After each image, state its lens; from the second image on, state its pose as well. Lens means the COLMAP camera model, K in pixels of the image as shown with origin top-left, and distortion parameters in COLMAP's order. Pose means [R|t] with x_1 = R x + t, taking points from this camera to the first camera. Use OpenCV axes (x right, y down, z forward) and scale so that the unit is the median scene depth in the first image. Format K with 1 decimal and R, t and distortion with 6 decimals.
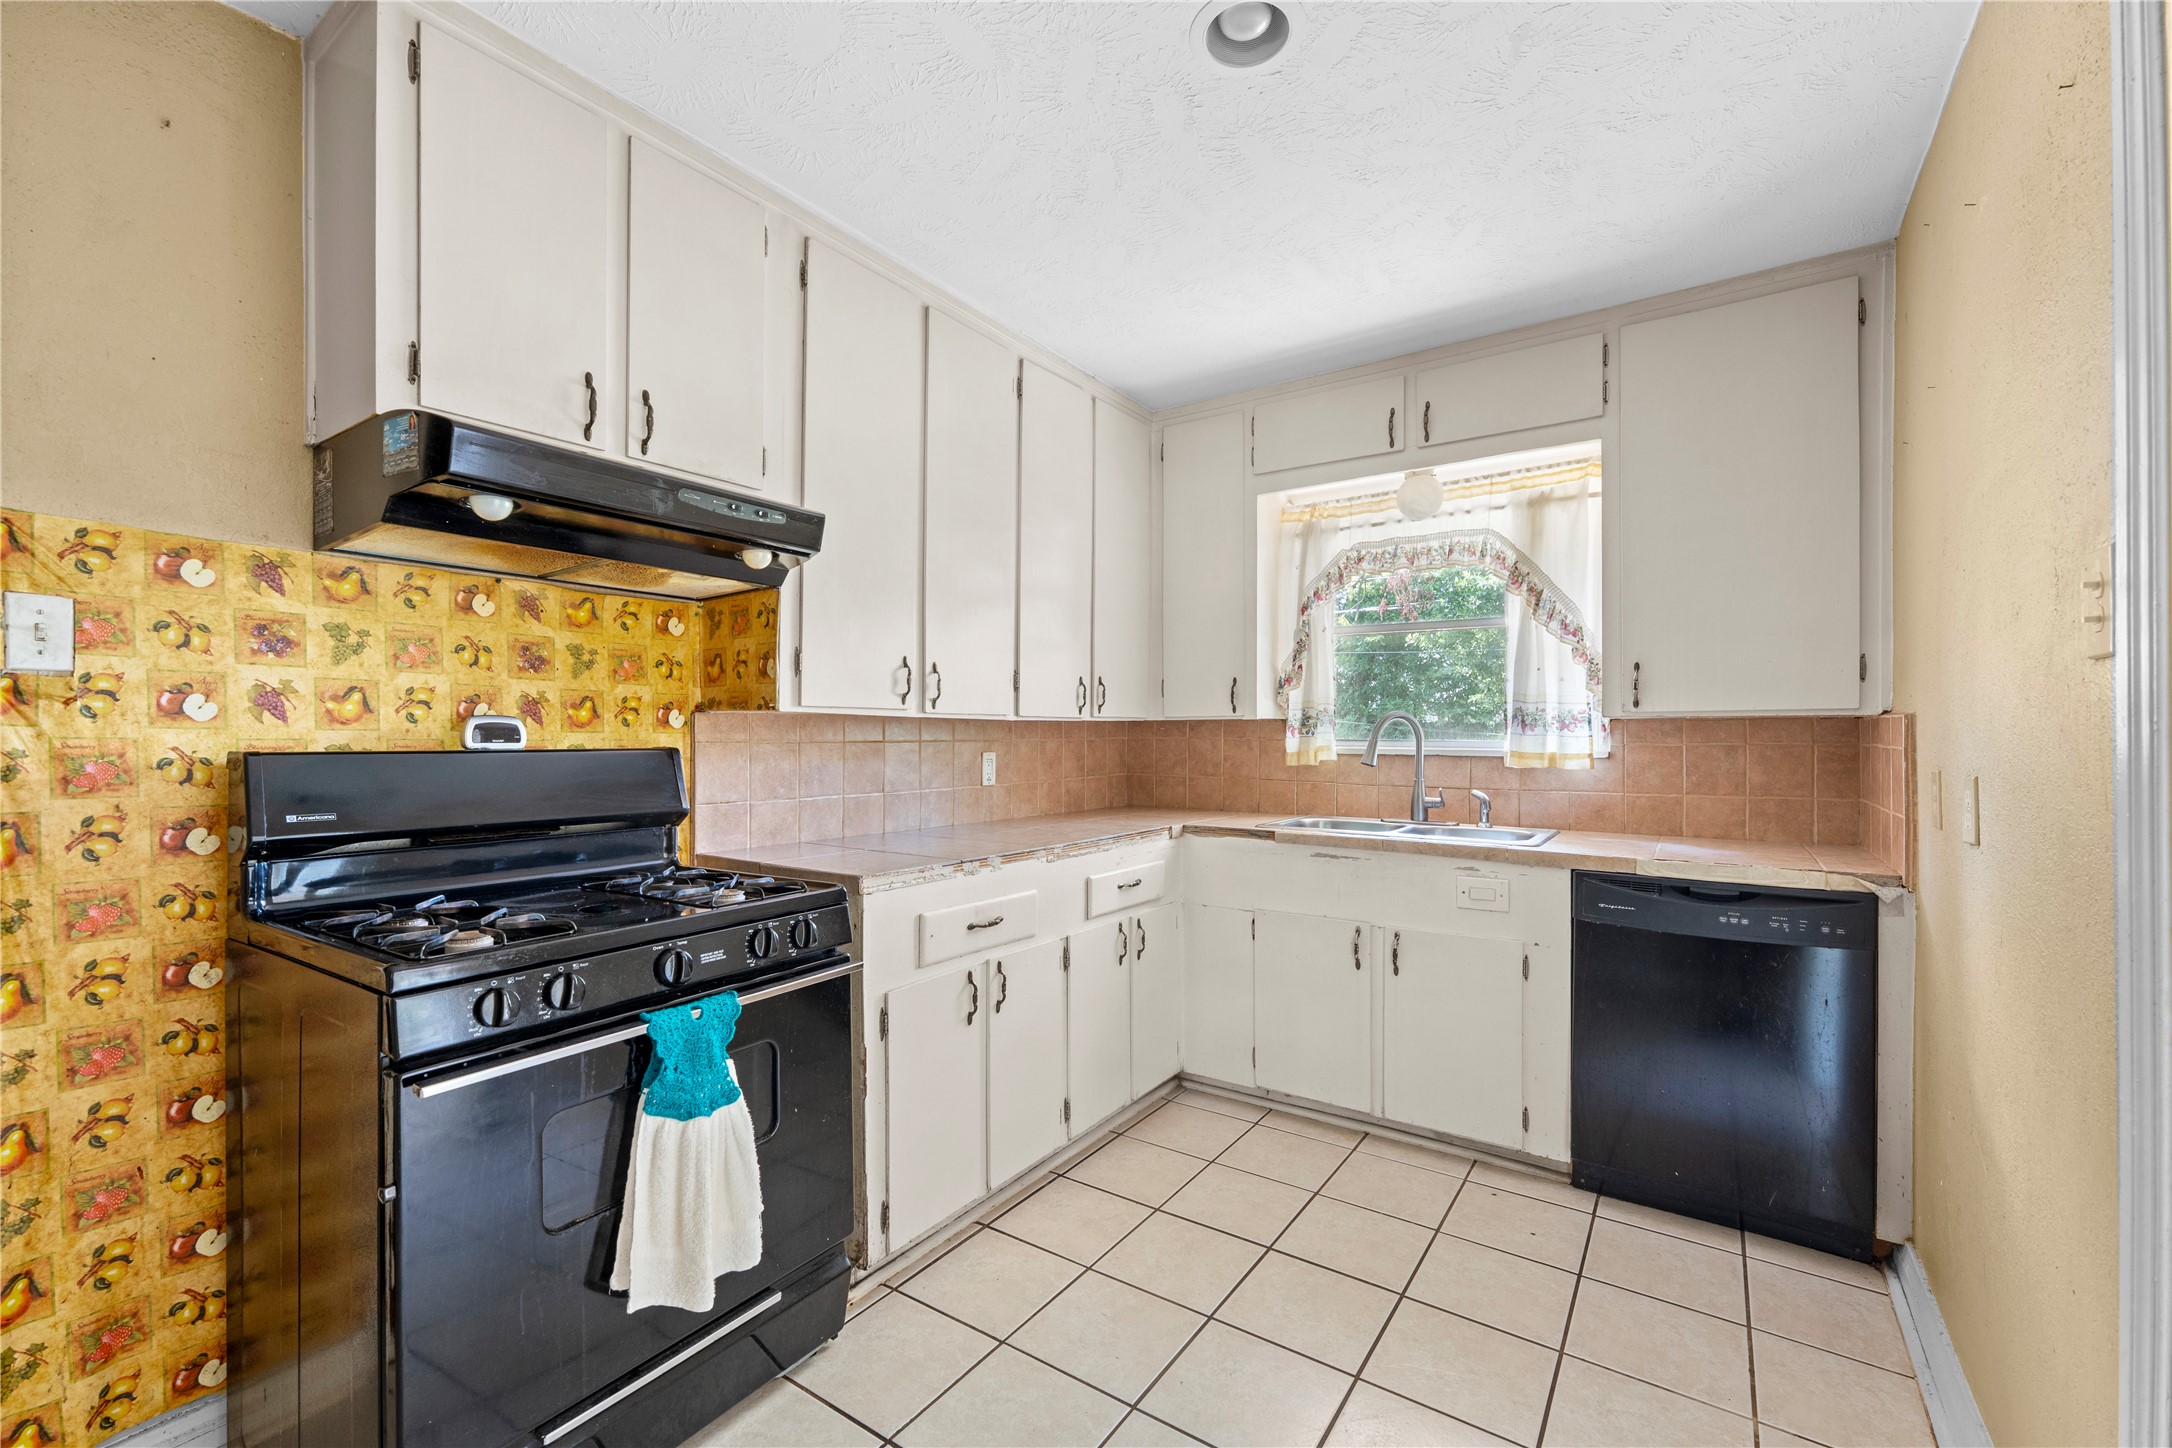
lens RADIAL K [[903.8, 0, 1085.6], [0, 903.8, 730.7], [0, 0, 1]] dist [-0.001123, -0.000185]
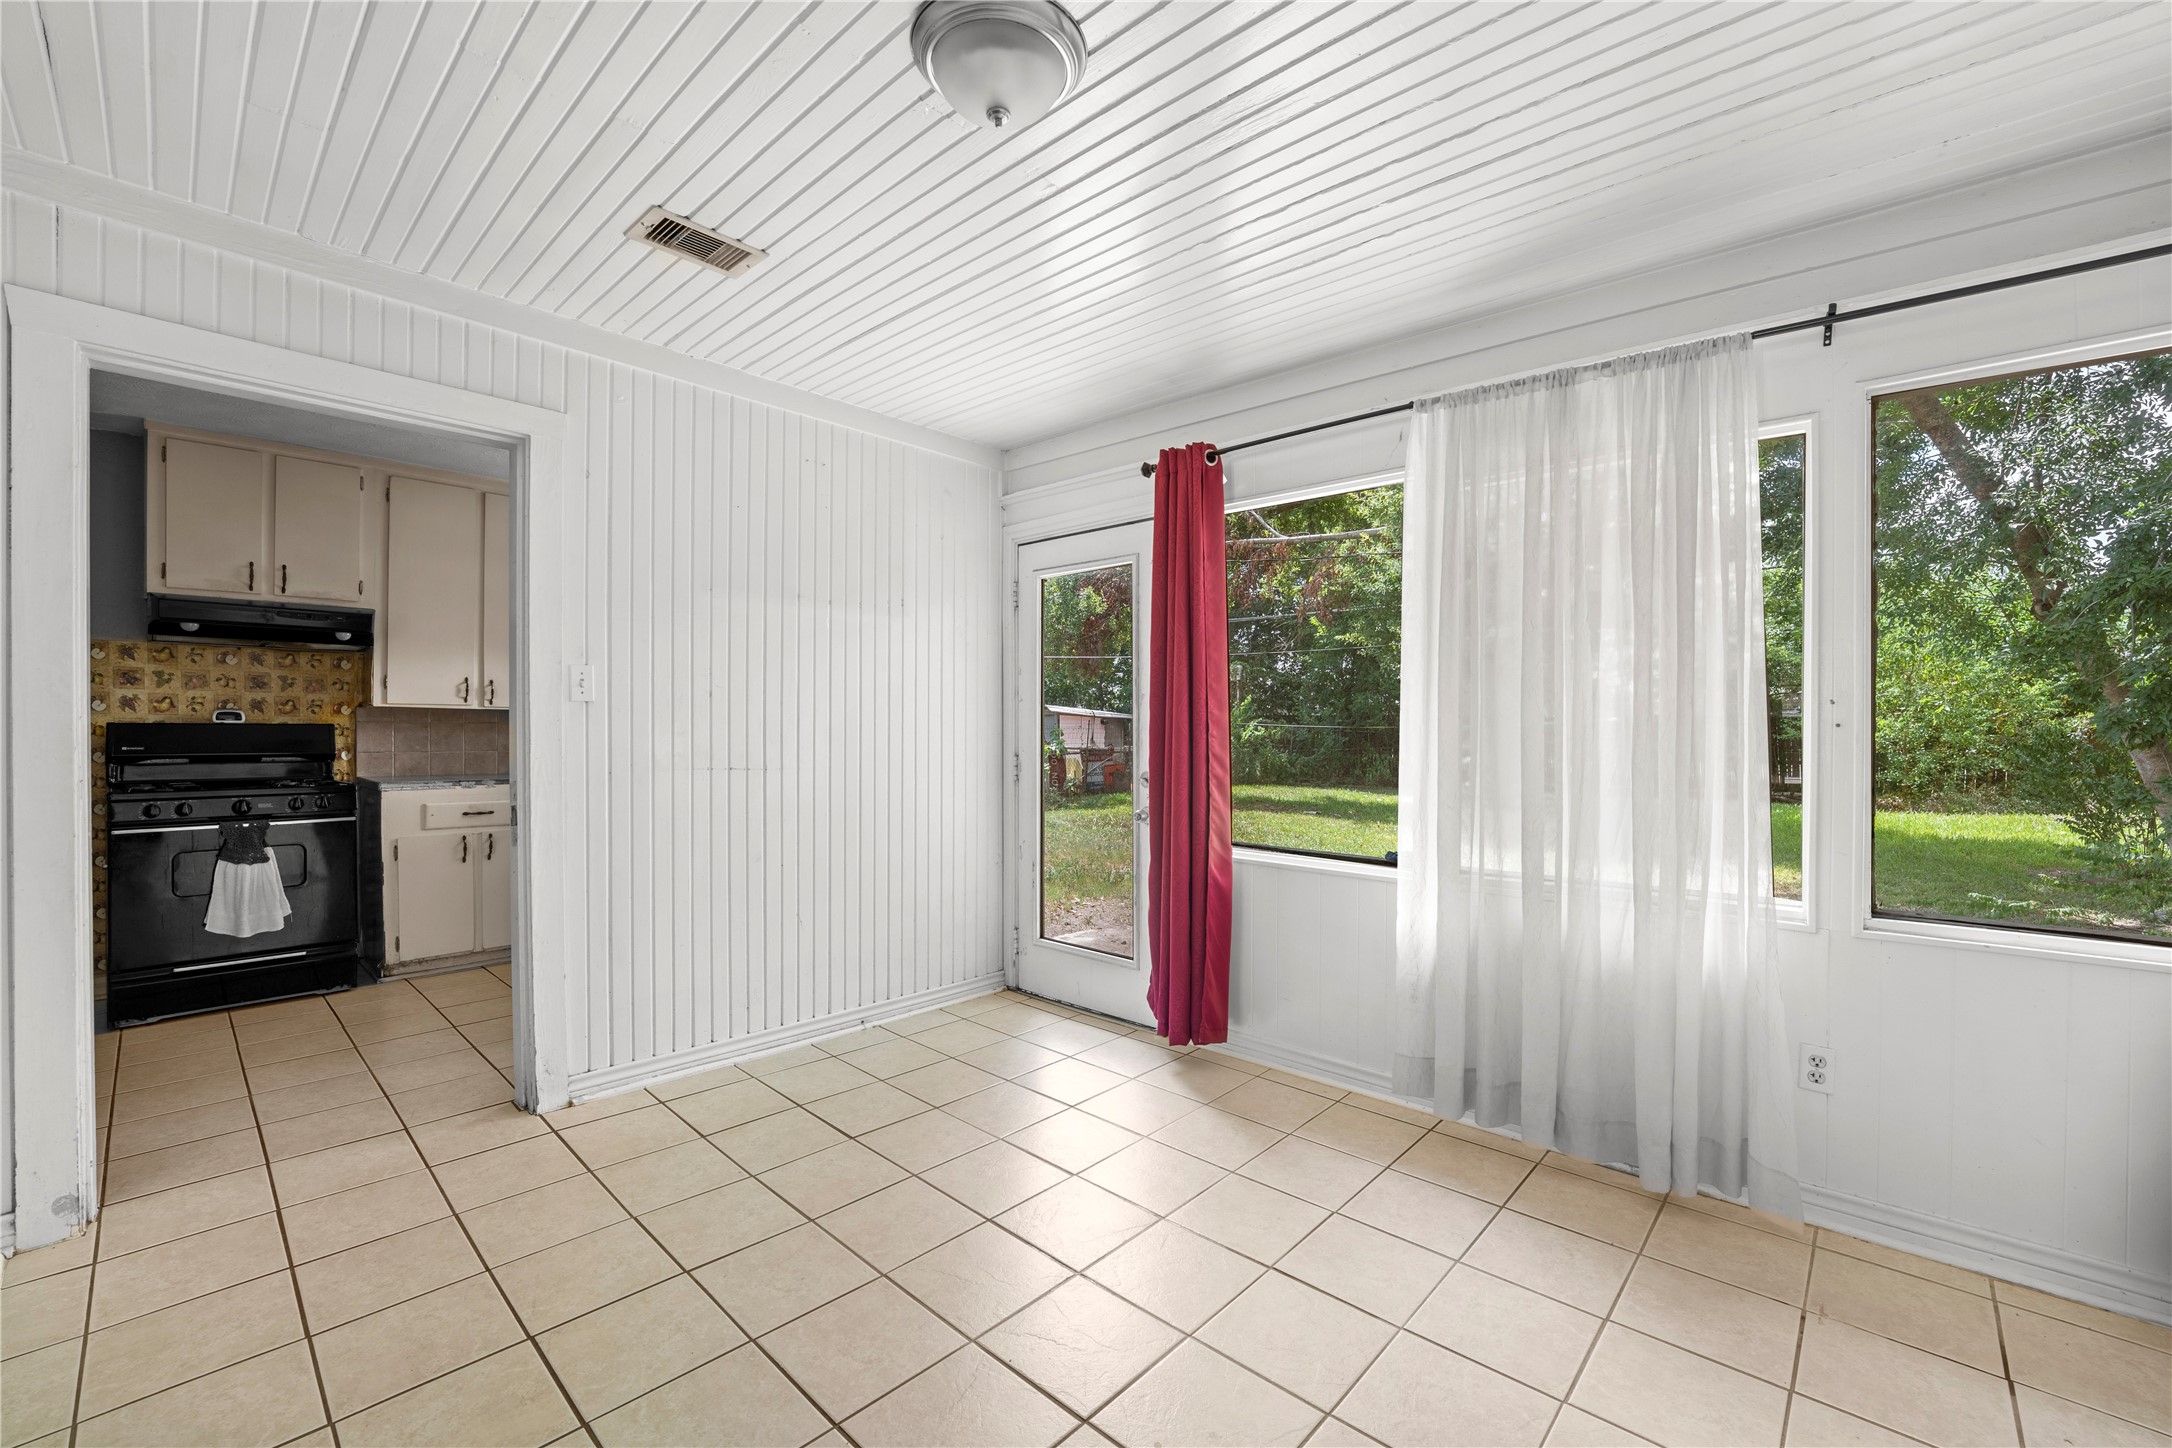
lens RADIAL K [[901.5, 0, 1043.5], [0, 901.5, 722.5], [0, 0, 1]] dist [0.000289, 0.000277]
pose [[0.983712, -0.002015, -0.179743, 1.740239], [0.001281, 0.999990, -0.004200, 0.030268], [0.179750, 0.003901, 0.983705, -0.856093]]
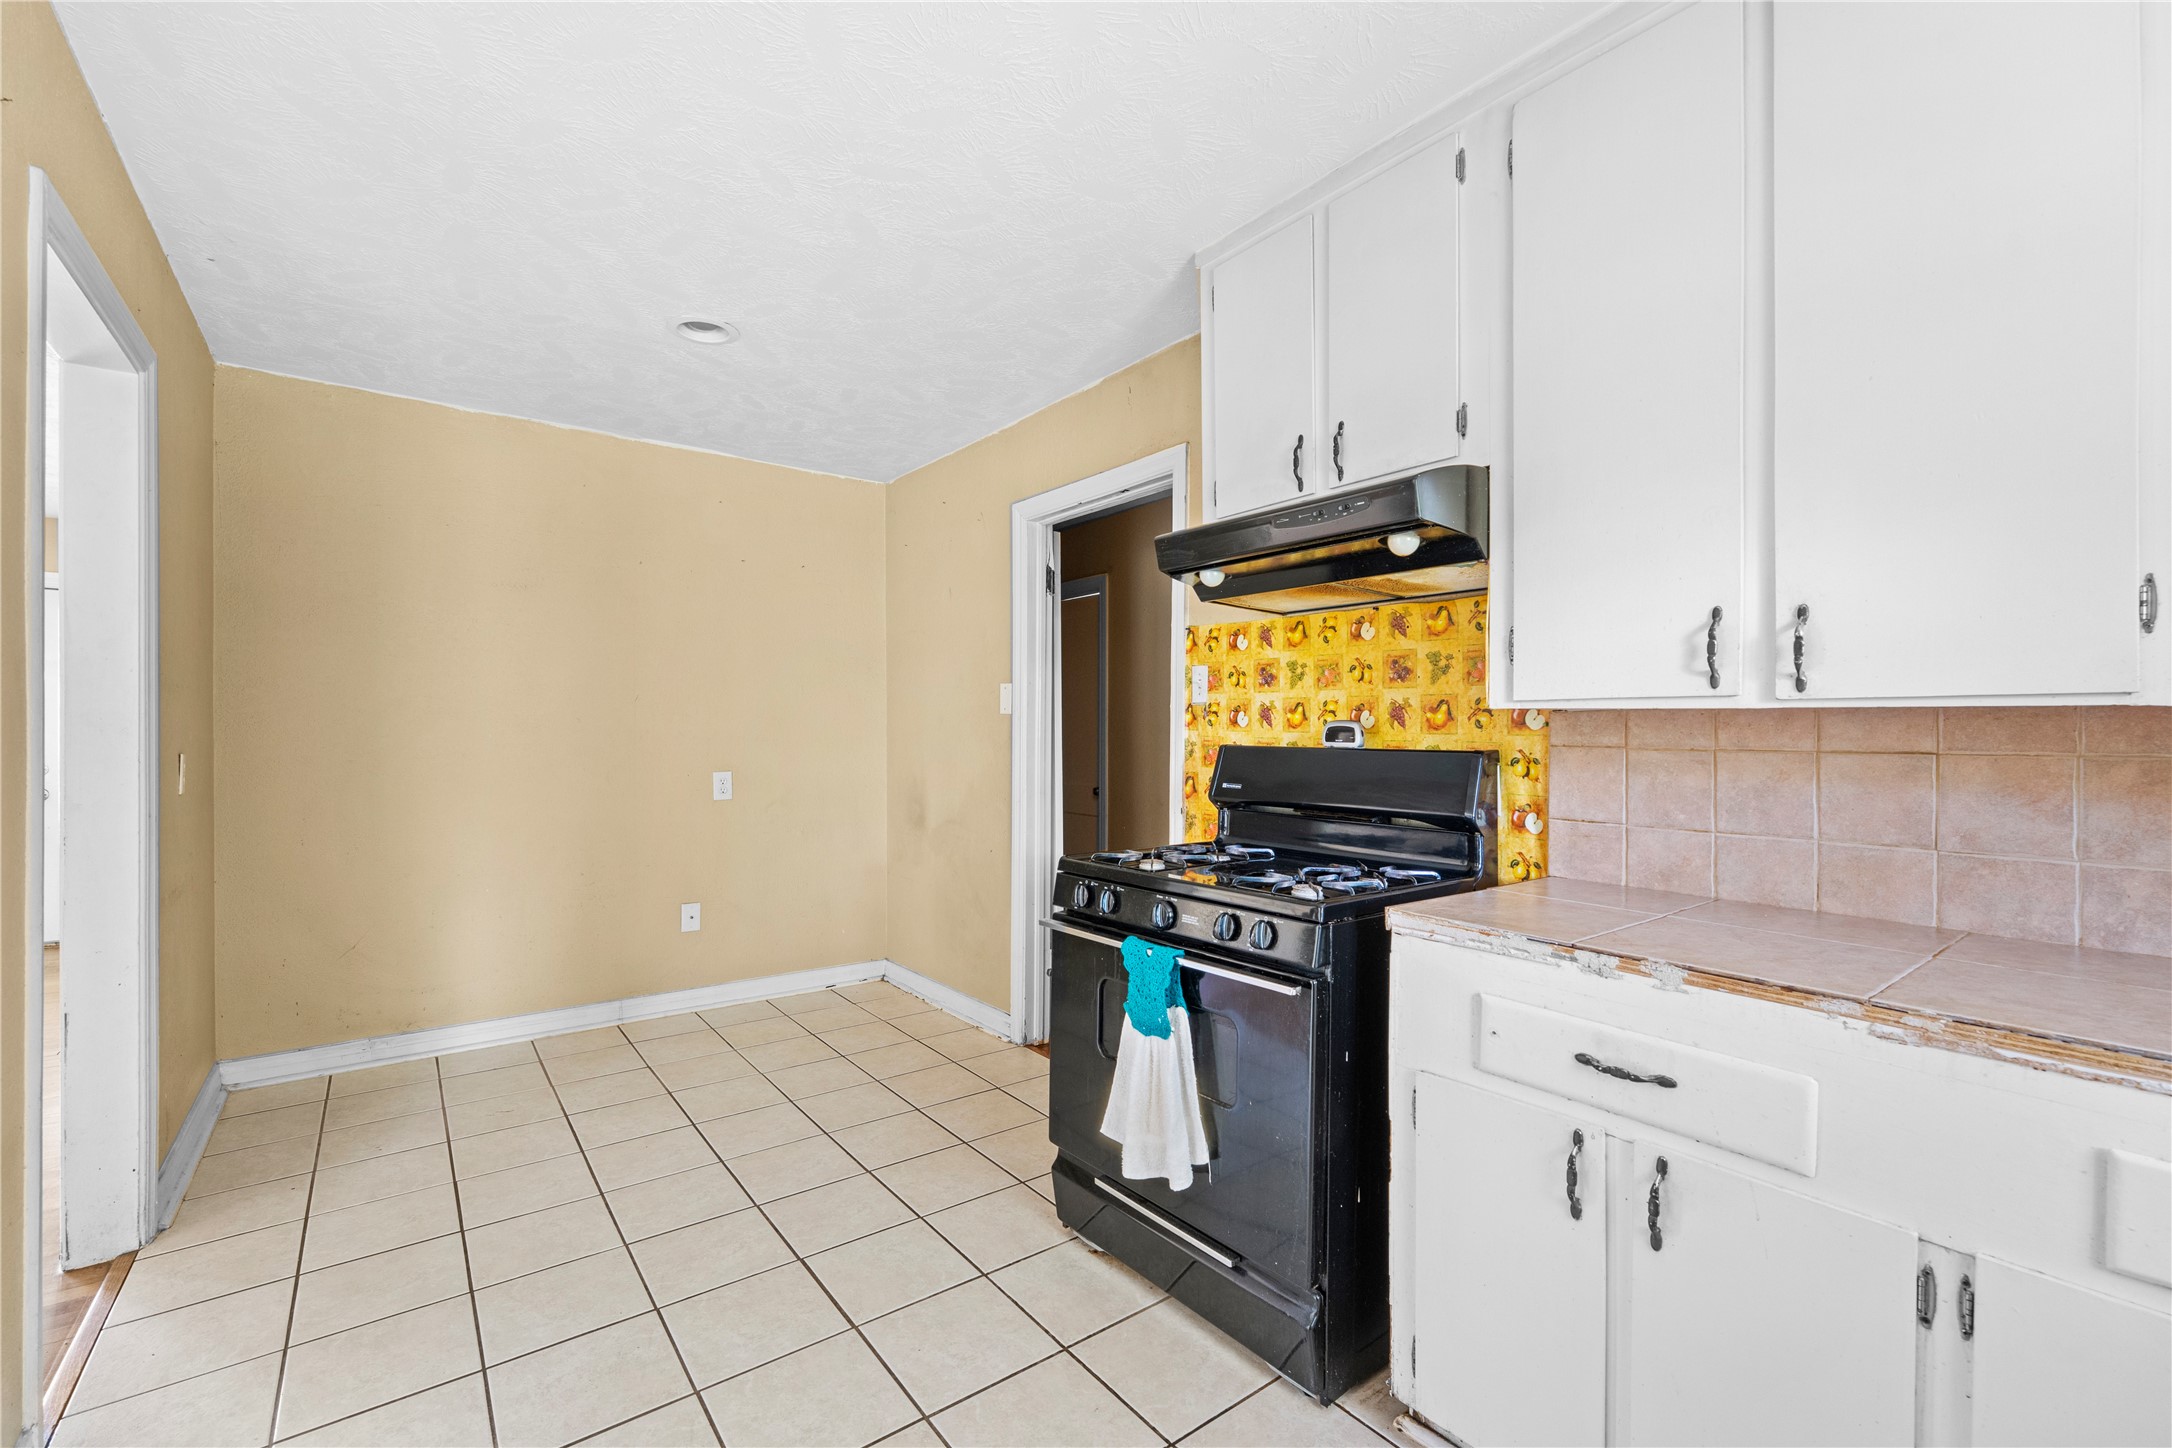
lens RADIAL K [[908.2, 0, 1081.5], [0, 908.2, 737.5], [0, 0, 1]] dist [-0.018789, -0.000071]
pose [[-0.316051, -0.002444, -0.948739, 0.630789], [-0.007796, 0.999970, 0.000022, 0.009409], [0.948710, 0.007404, -0.316060, 1.021668]]
